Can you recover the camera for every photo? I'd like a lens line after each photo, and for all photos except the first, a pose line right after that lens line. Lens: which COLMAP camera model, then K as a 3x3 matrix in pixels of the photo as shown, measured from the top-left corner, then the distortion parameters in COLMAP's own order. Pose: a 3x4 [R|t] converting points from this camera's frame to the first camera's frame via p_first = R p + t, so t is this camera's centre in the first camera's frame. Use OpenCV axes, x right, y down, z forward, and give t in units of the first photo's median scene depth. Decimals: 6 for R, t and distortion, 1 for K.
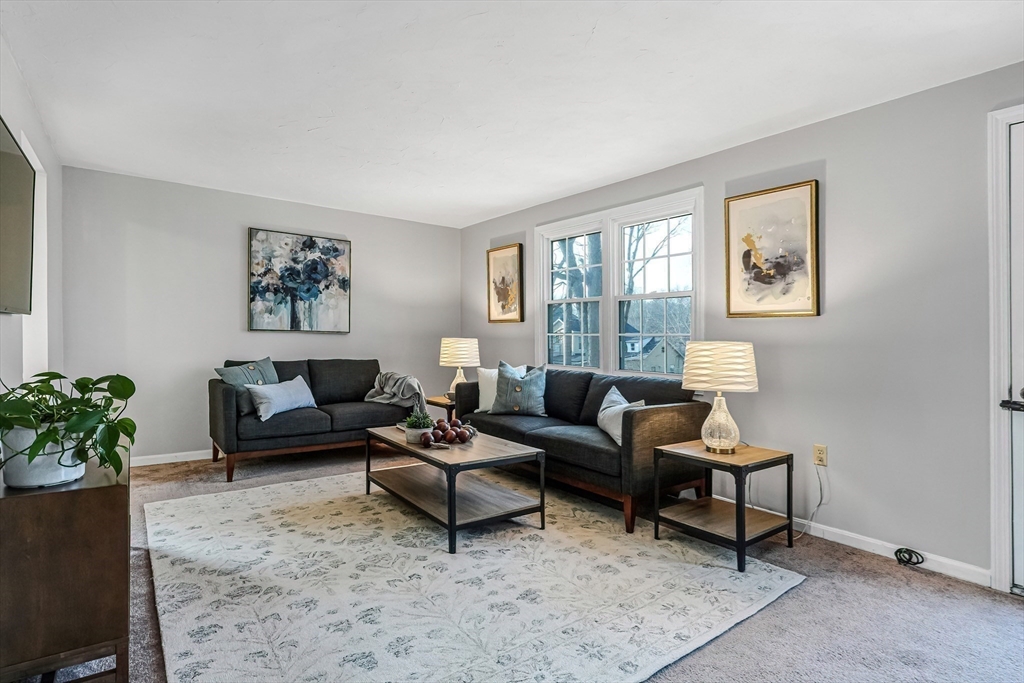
lens RADIAL K [[519.5, 0, 509.9], [0, 519.5, 340.2], [0, 0, 1]] dist [-0.026027, 0.010013]
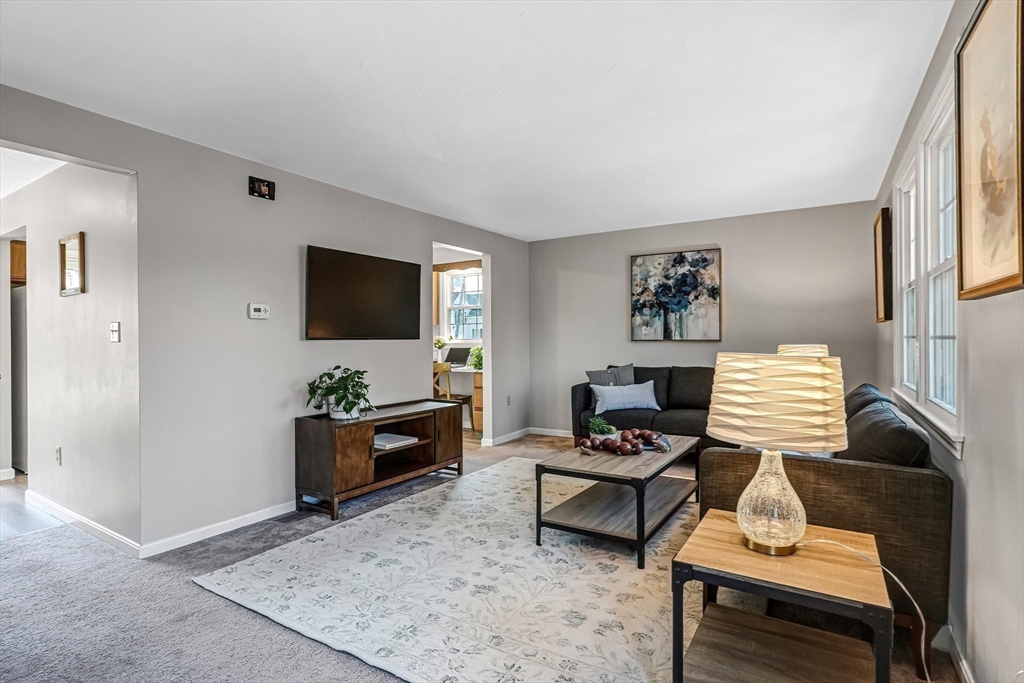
lens RADIAL K [[494.5, 0, 511.6], [0, 494.5, 347.0], [0, 0, 1]] dist [-0.000807, 0.000375]
pose [[0.380163, -0.007121, -0.924892, 0.453263], [0.012990, 0.999913, -0.002359, -0.005798], [0.924828, -0.011118, 0.380222, 0.292457]]
